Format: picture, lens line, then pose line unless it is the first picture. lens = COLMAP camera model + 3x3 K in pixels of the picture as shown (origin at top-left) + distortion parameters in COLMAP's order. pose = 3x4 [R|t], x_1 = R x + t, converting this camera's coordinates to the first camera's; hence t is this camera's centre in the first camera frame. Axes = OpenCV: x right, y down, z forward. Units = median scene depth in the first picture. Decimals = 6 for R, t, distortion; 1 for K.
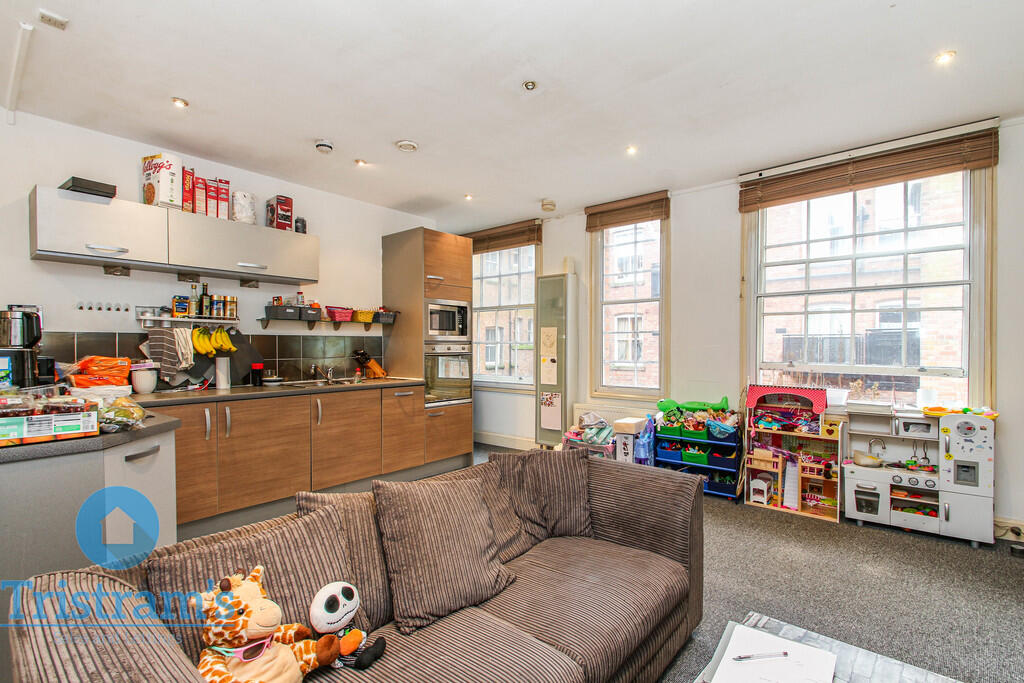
lens RADIAL K [[466.1, 0, 525.3], [0, 466.1, 343.8], [0, 0, 1]] dist [0.016036, -0.012487]
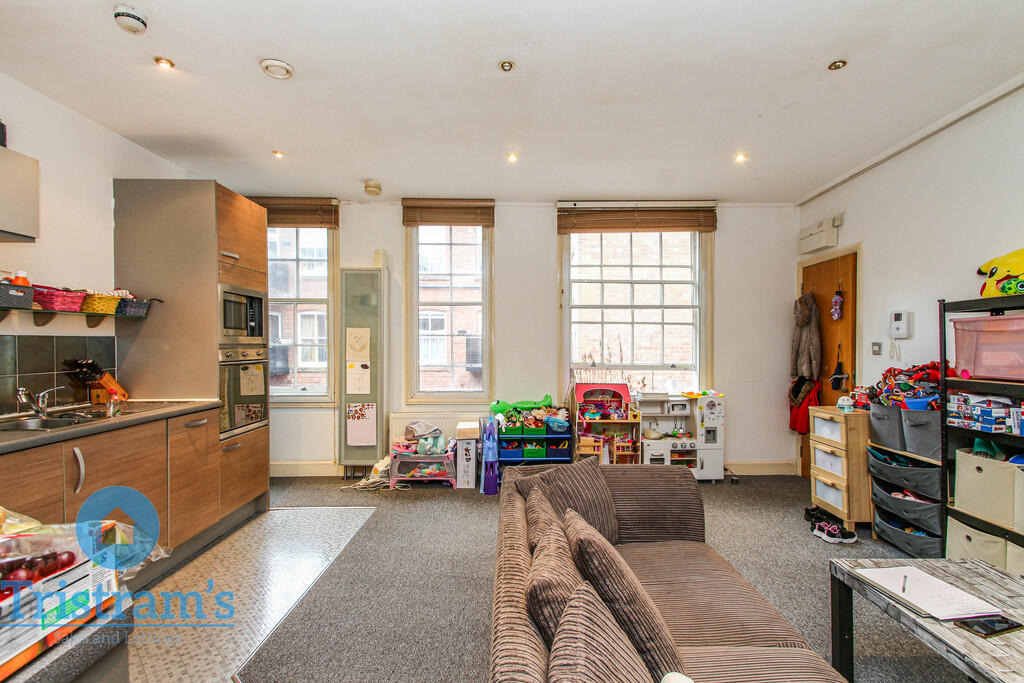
lens RADIAL K [[466.1, 0, 525.3], [0, 466.1, 343.8], [0, 0, 1]] dist [0.016036, -0.012487]
pose [[0.760529, 0.002618, 0.649298, -0.344520], [-0.004534, 0.999989, 0.001279, -0.010771], [-0.649288, -0.003917, 0.760533, 0.178538]]
